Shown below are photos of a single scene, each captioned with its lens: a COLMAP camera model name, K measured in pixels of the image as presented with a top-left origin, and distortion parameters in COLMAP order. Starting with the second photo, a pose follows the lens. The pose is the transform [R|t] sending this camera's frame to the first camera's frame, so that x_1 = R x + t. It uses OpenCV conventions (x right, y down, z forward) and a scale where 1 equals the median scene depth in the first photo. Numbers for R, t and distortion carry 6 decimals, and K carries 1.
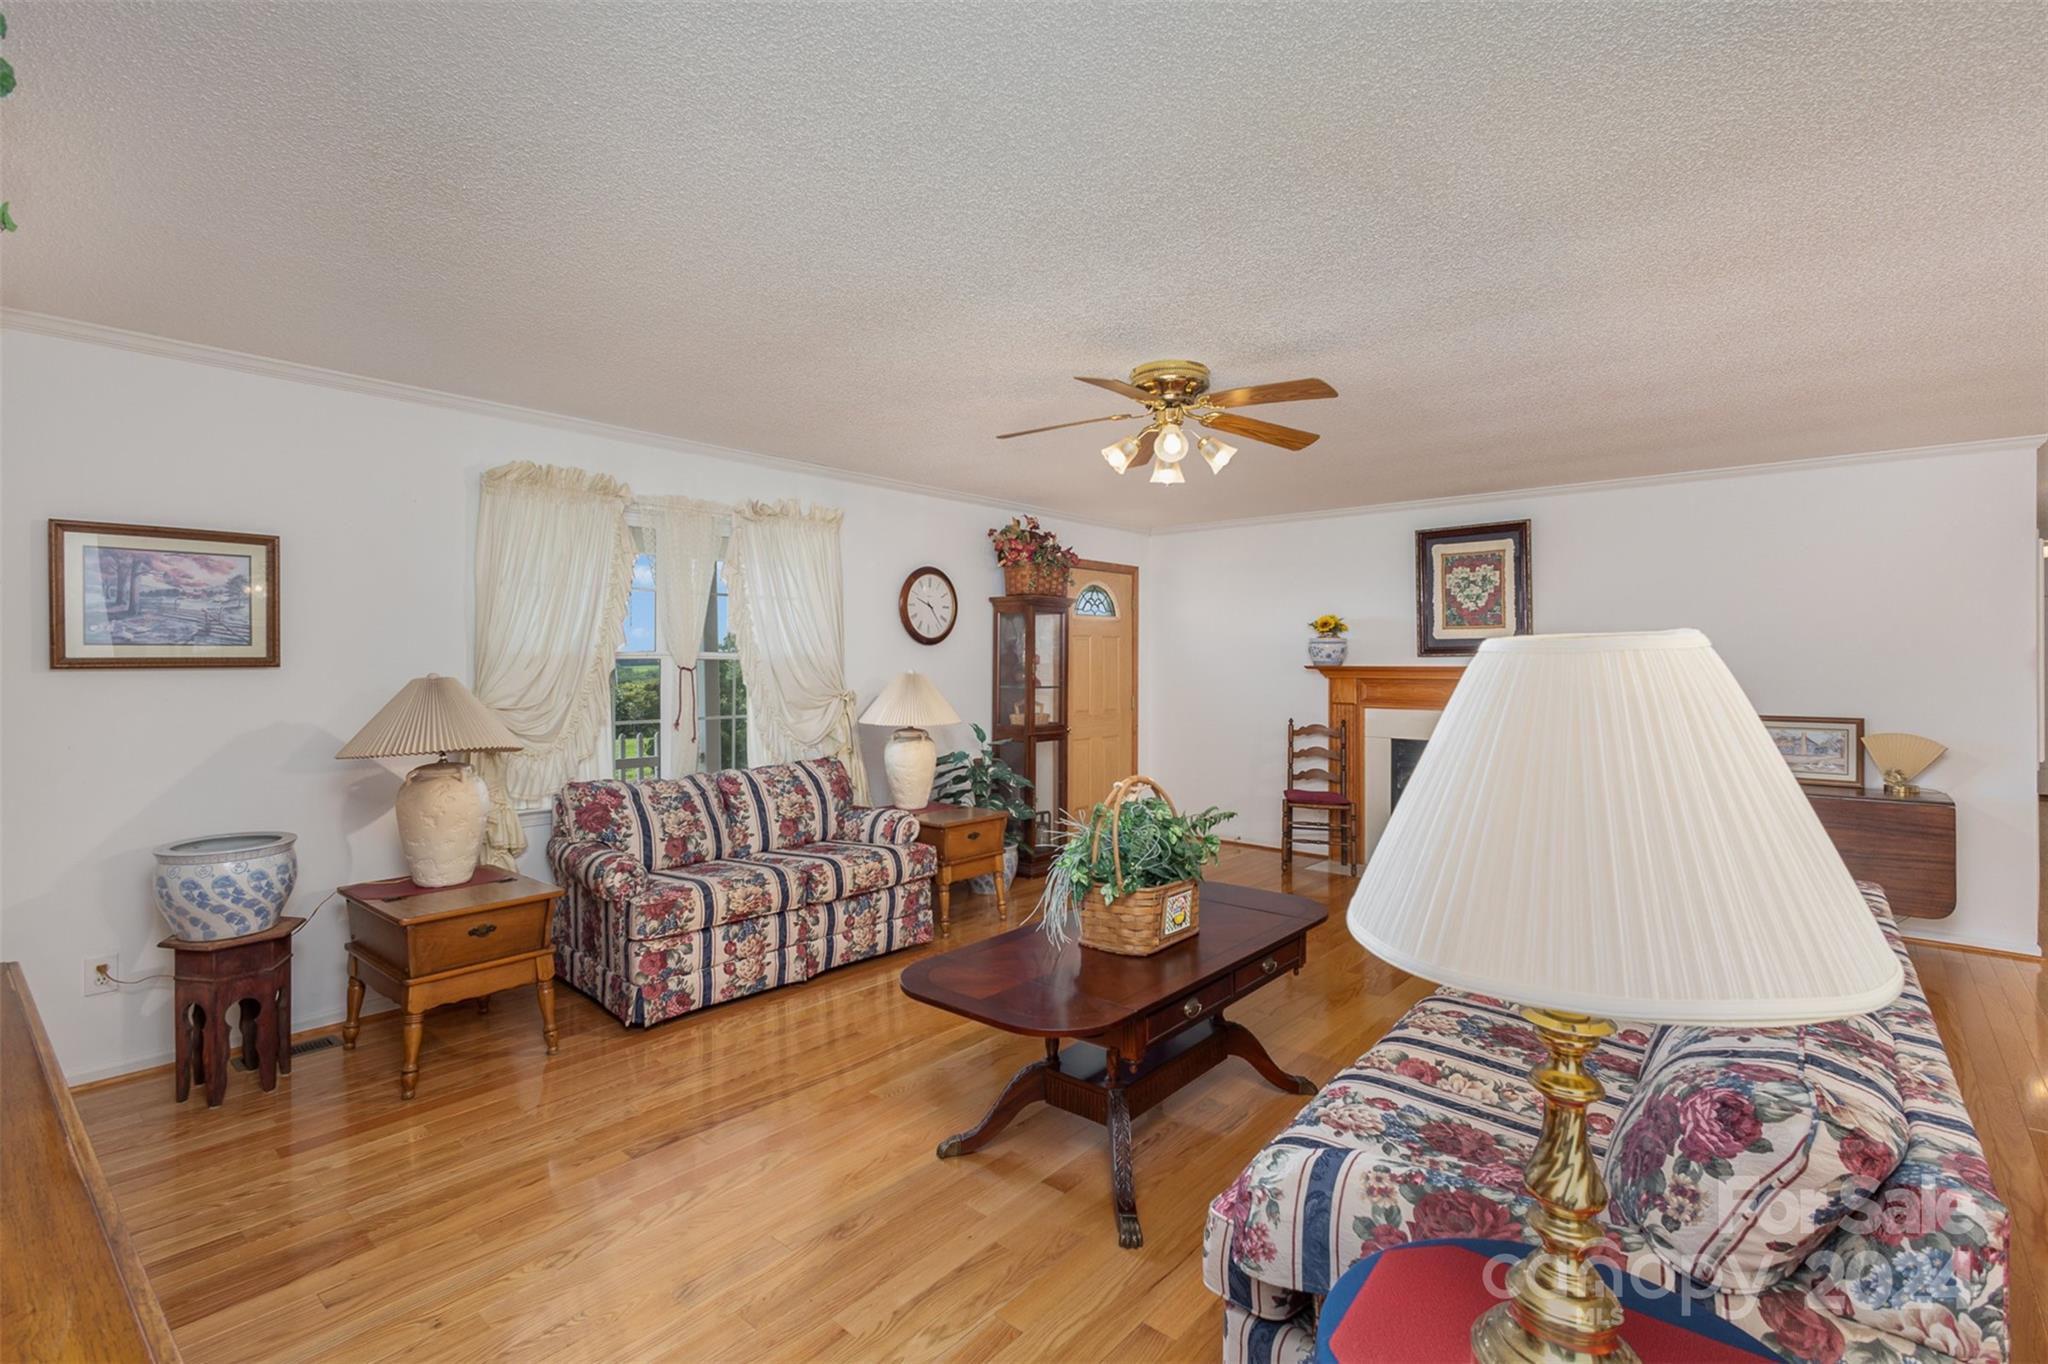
lens RADIAL K [[951.5, 0, 1017.9], [0, 951.5, 672.5], [0, 0, 1]] dist [0.000622, -0.000252]
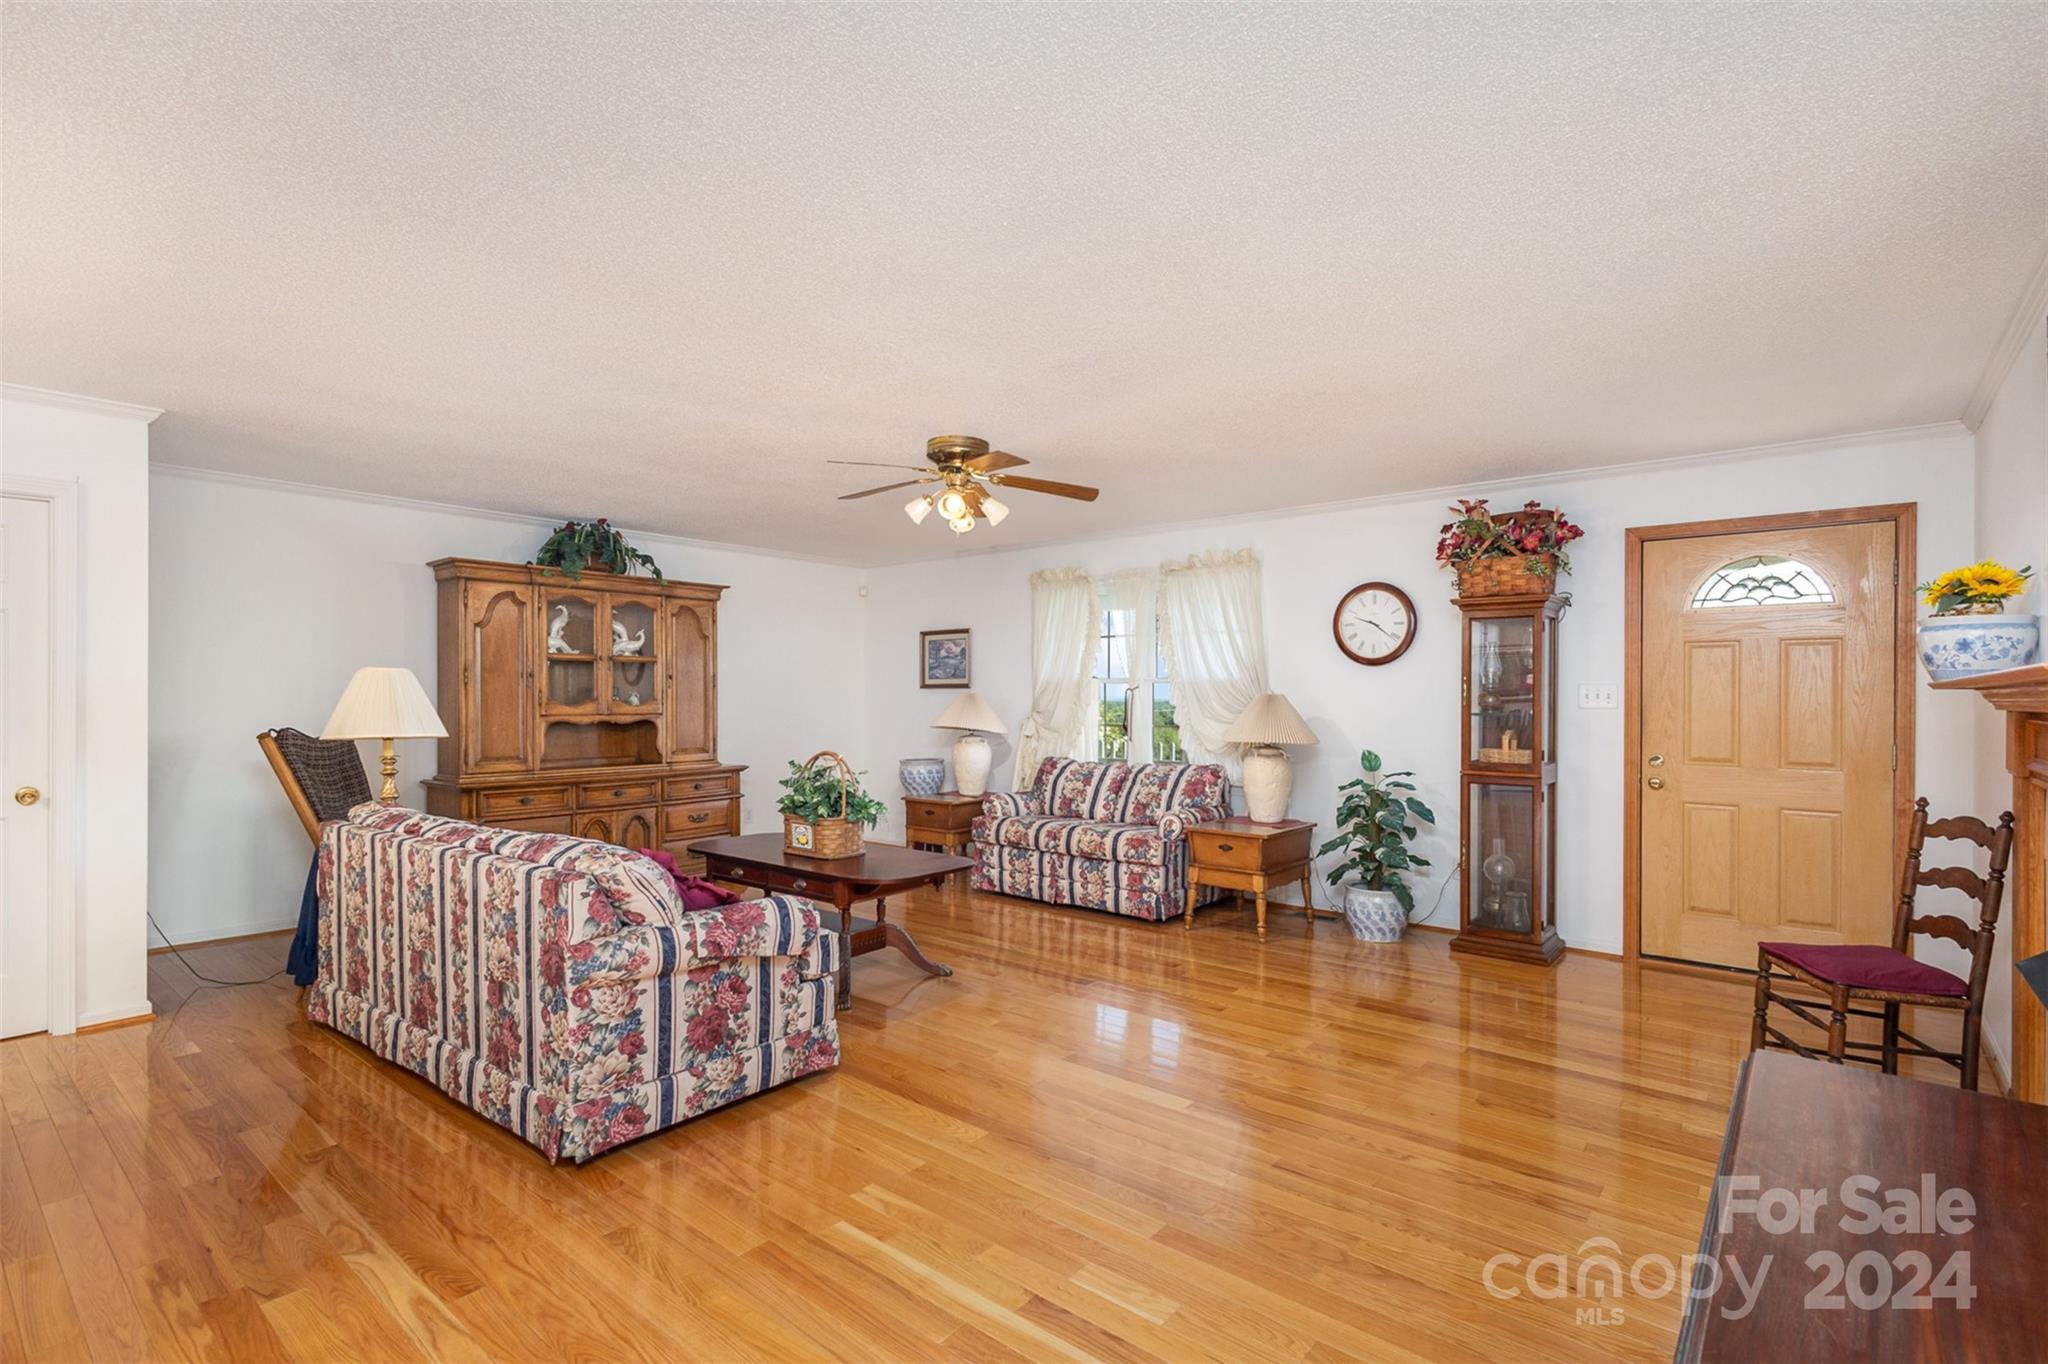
lens RADIAL K [[951.5, 0, 1032.7], [0, 951.5, 699.0], [0, 0, 1]] dist [0.000622, -0.000252]
pose [[0.029843, 0.002783, -0.999551, 1.210999], [-0.015861, 0.999872, 0.002311, 0.010844], [0.999429, 0.015784, 0.029883, 0.919776]]
